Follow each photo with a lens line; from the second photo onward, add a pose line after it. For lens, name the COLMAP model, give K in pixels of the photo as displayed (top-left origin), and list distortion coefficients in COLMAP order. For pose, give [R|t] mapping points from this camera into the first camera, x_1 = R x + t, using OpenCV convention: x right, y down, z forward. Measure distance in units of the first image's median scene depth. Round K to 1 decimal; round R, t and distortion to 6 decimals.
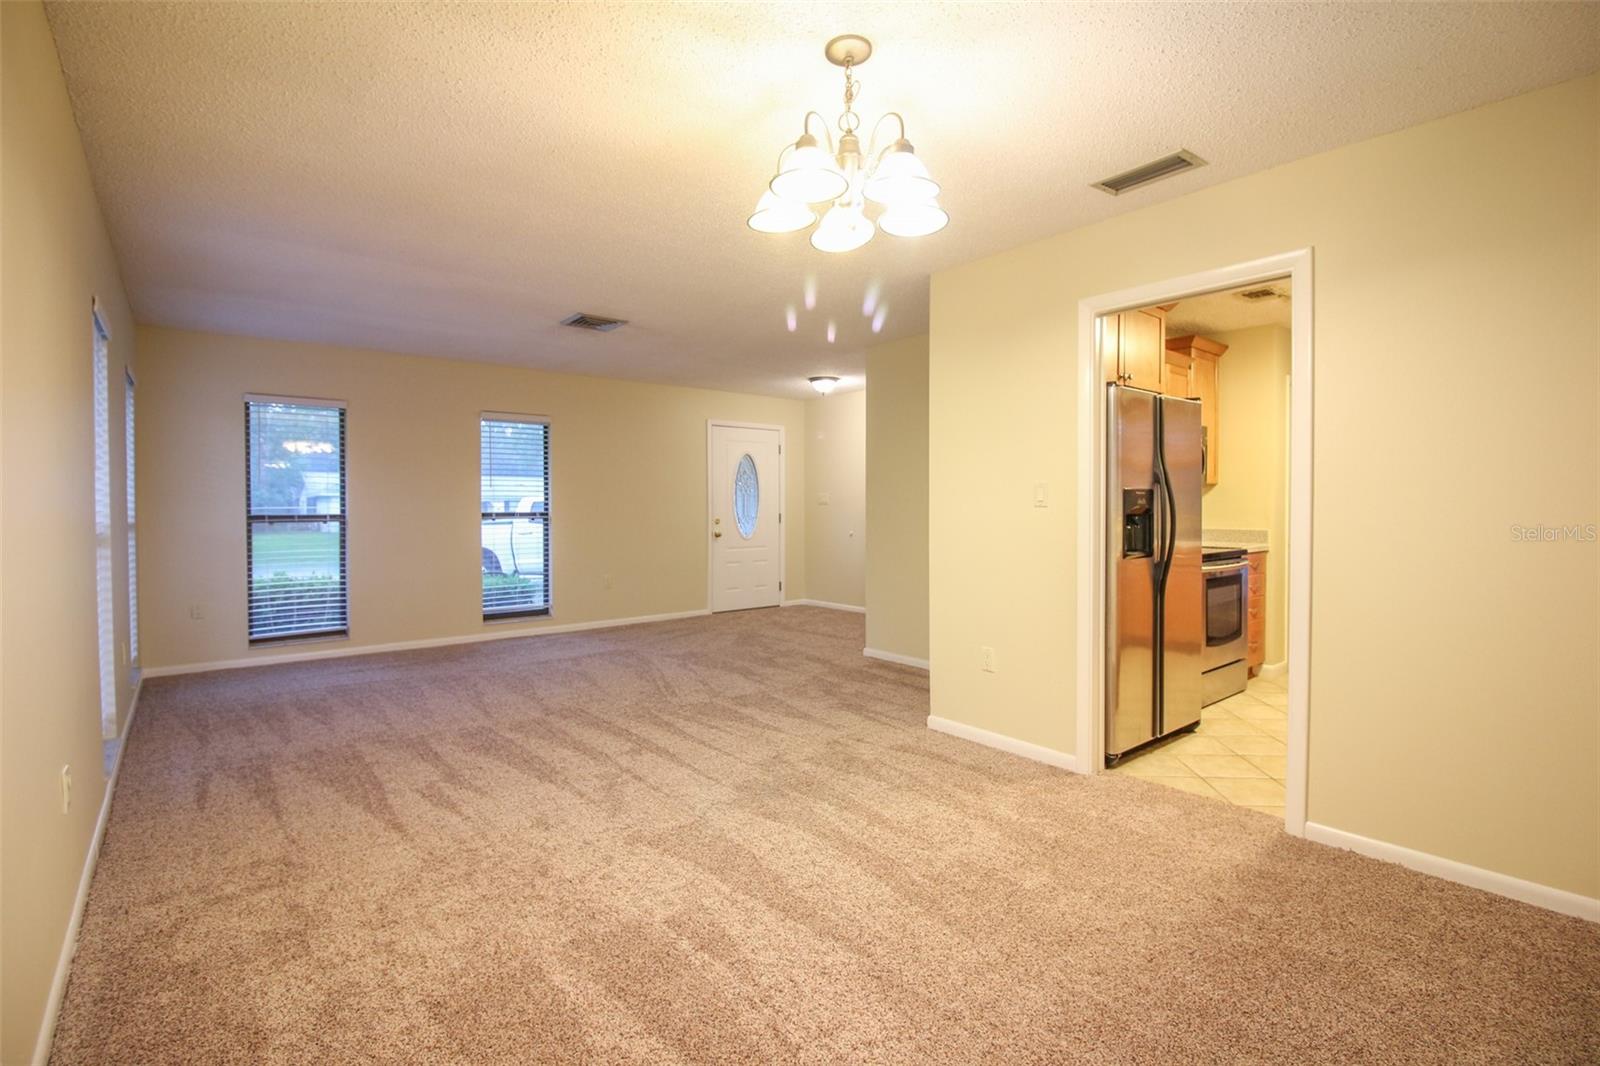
lens RADIAL K [[745.4, 0, 800.4], [0, 745.4, 509.5], [0, 0, 1]] dist [-0.025778, -0.000377]
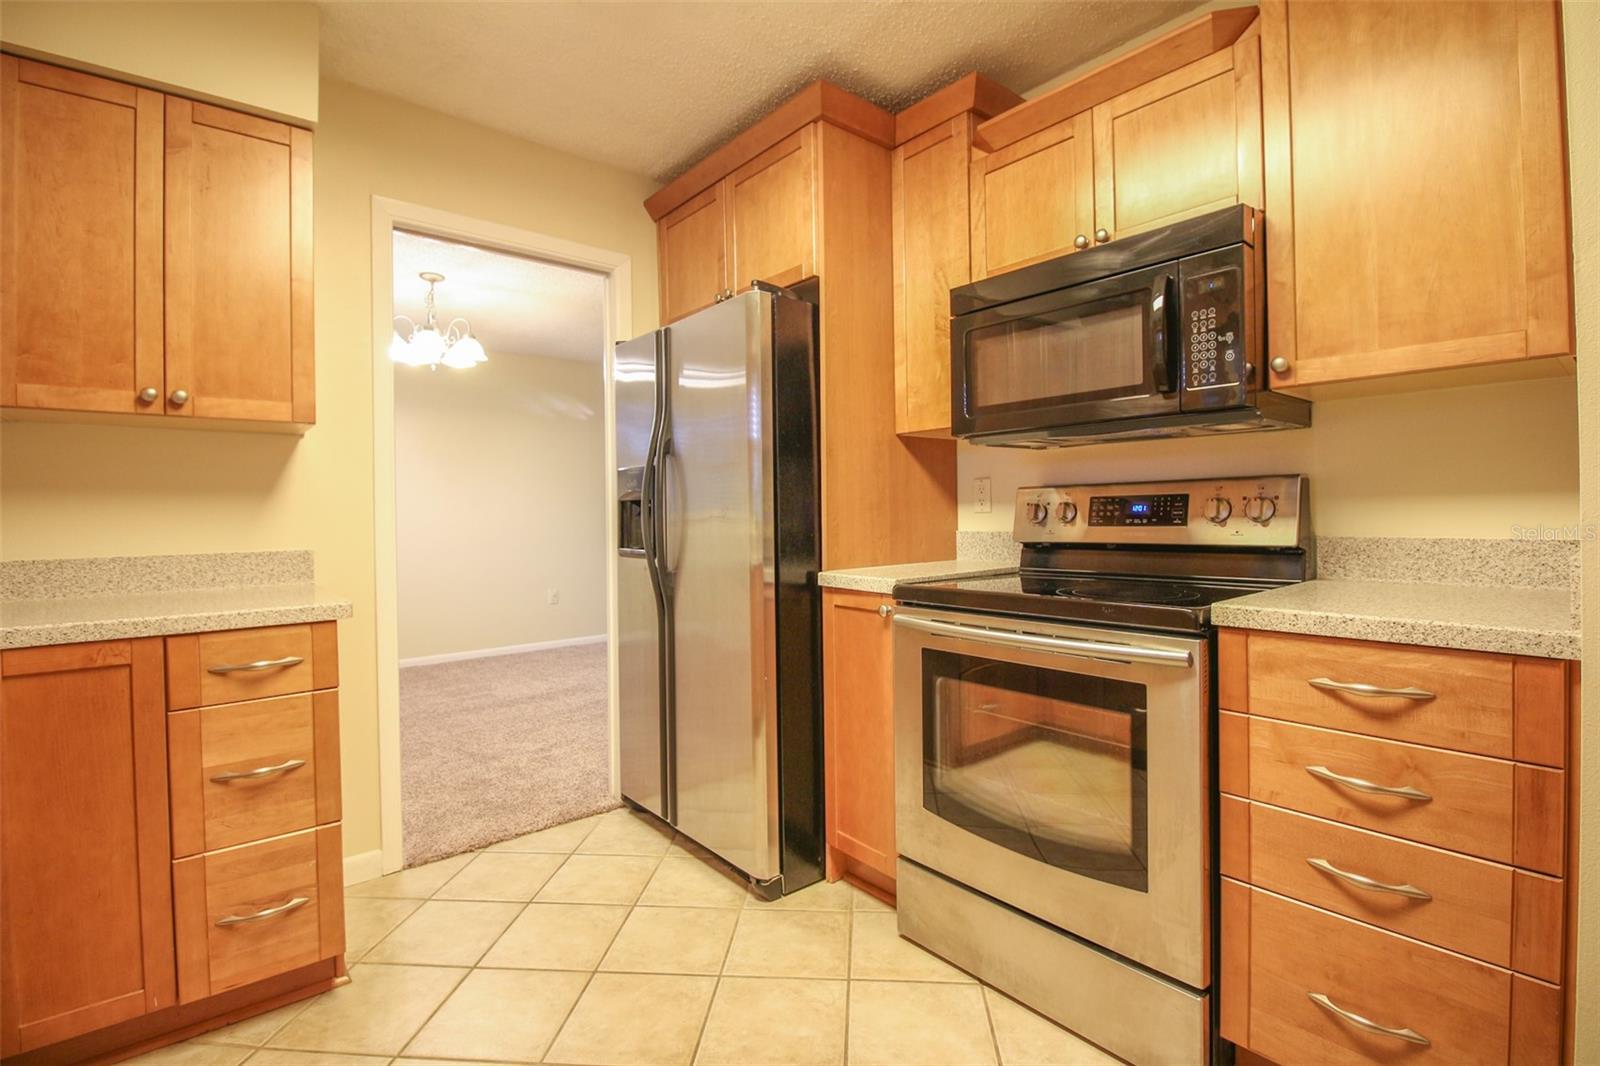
lens RADIAL K [[745.4, 0, 800.4], [0, 745.4, 509.5], [0, 0, 1]] dist [-0.025778, -0.000377]
pose [[0.024670, -0.008311, -0.999661, 1.200071], [-0.003960, 0.999957, -0.008411, 0.020371], [0.999688, 0.004166, 0.024636, 1.122474]]
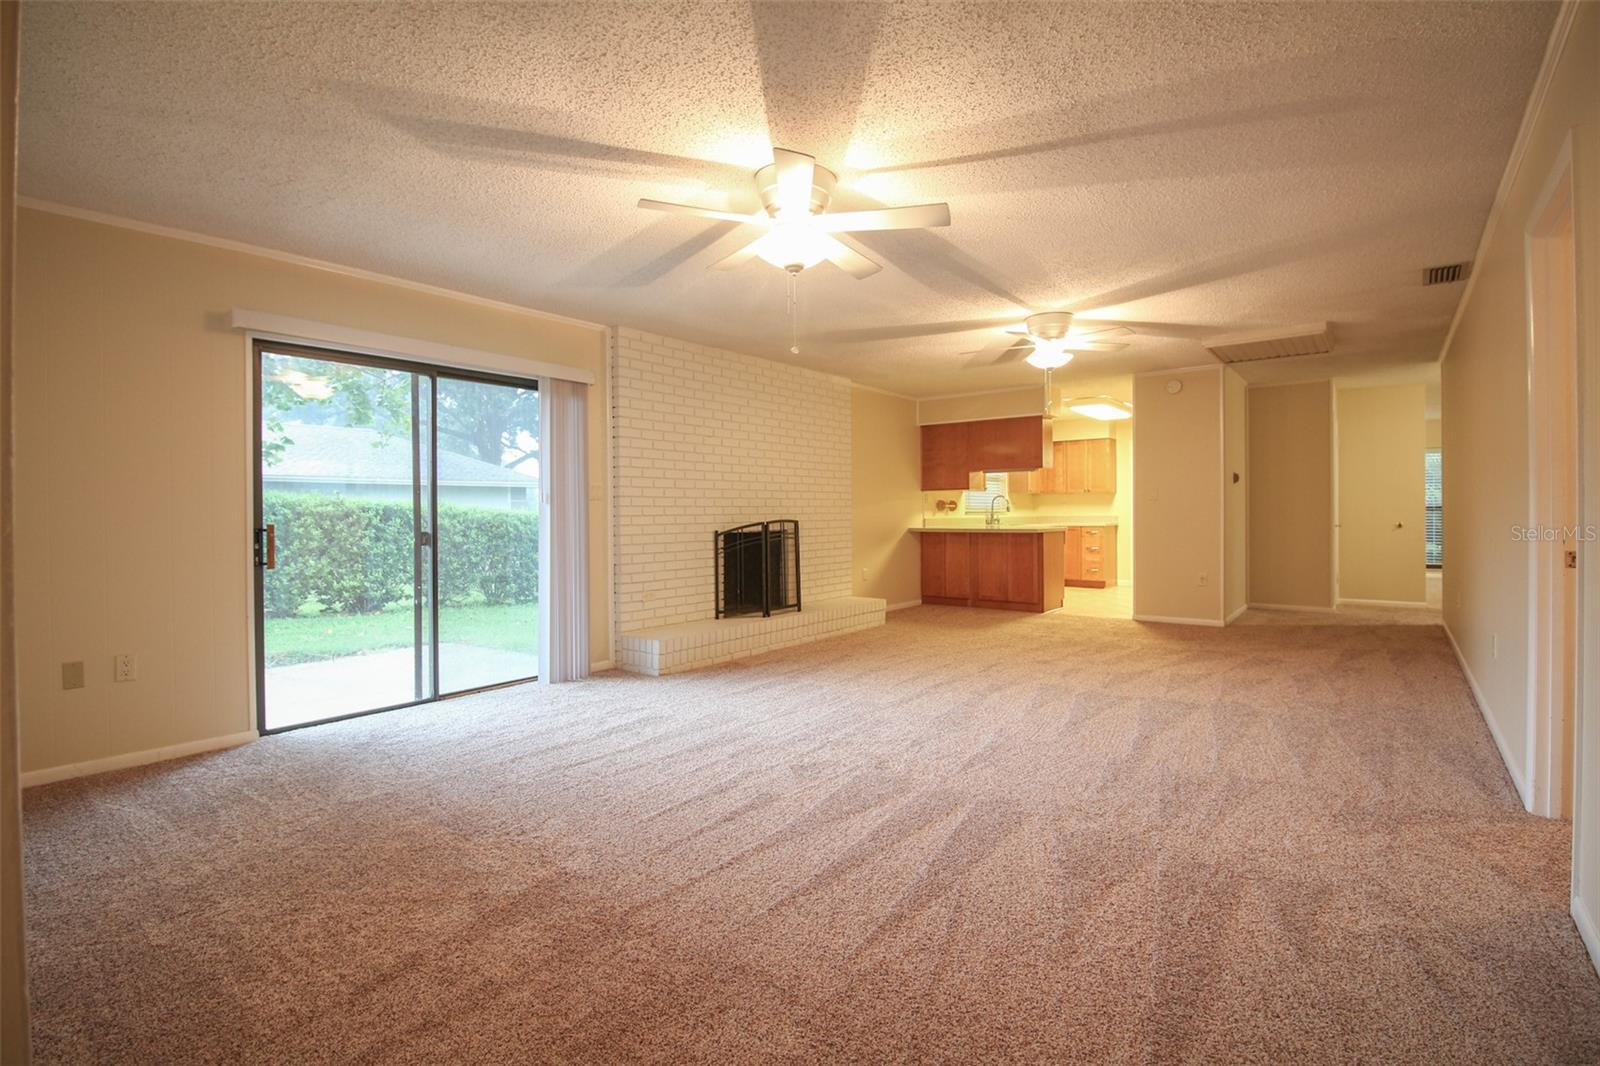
lens RADIAL K [[689.4, 0, 797.4], [0, 689.4, 513.5], [0, 0, 1]] dist [0.001853, 0.000009]
pose [[-0.986933, 0.012034, -0.160679, 2.359101], [0.008735, 0.999737, 0.021221, -0.030461], [0.160892, 0.019540, -0.986778, 3.353599]]
